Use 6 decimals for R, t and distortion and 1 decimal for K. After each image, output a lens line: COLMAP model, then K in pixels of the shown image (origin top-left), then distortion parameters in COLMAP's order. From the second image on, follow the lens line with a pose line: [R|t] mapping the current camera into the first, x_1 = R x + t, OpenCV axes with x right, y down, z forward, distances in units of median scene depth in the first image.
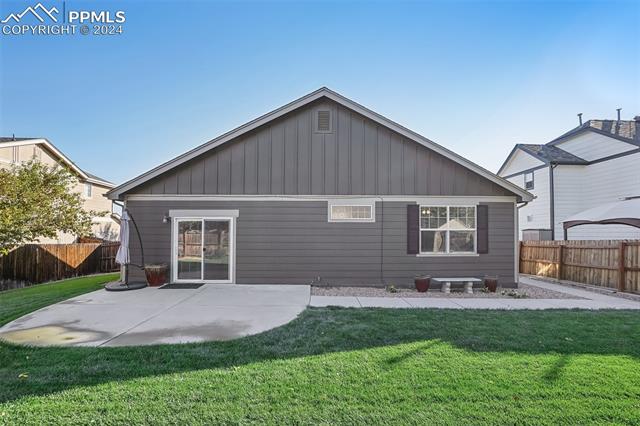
lens RADIAL K [[289.3, 0, 319.3], [0, 289.3, 230.1], [0, 0, 1]] dist [-0.025299, -0.000267]
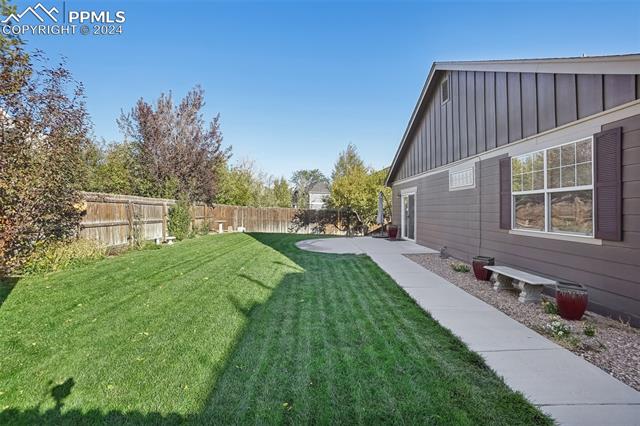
lens RADIAL K [[289.3, 0, 318.8], [0, 289.3, 211.9], [0, 0, 1]] dist [-0.025299, -0.000267]
pose [[-0.020520, 0.010398, -0.999735, 1.028933], [0.027290, 0.999579, 0.009836, 0.021794], [0.999417, -0.027081, -0.020795, 0.566717]]
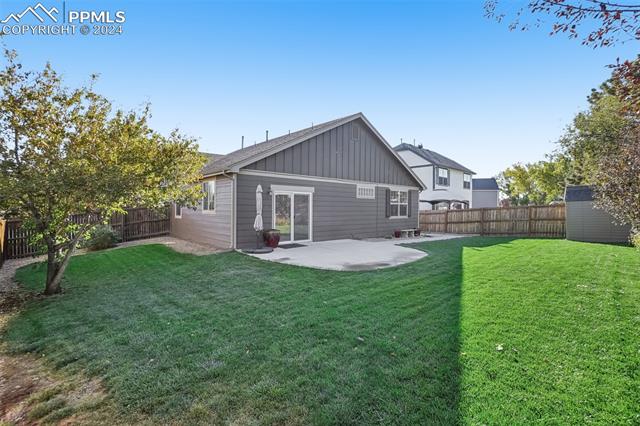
lens RADIAL K [[289.3, 0, 321.0], [0, 289.3, 211.3], [0, 0, 1]] dist [-0.025299, -0.000267]
pose [[0.754177, -0.004239, 0.656658, -1.139552], [-0.017928, 0.999474, 0.027042, 0.004816], [-0.656427, -0.032167, 0.753704, -0.058211]]
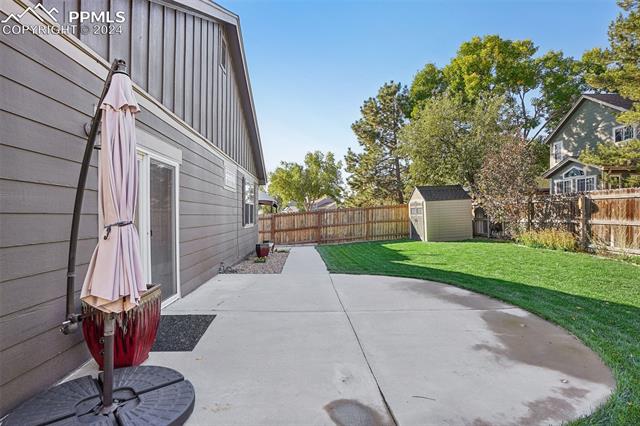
lens RADIAL K [[331.1, 0, 317.6], [0, 331.1, 213.8], [0, 0, 1]] dist [0.001049, 0.000014]
pose [[-0.012318, 0.003247, 0.999919, -0.851313], [-0.005941, 0.999977, -0.003320, 0.041626], [-0.999906, -0.005982, -0.012299, 0.756031]]
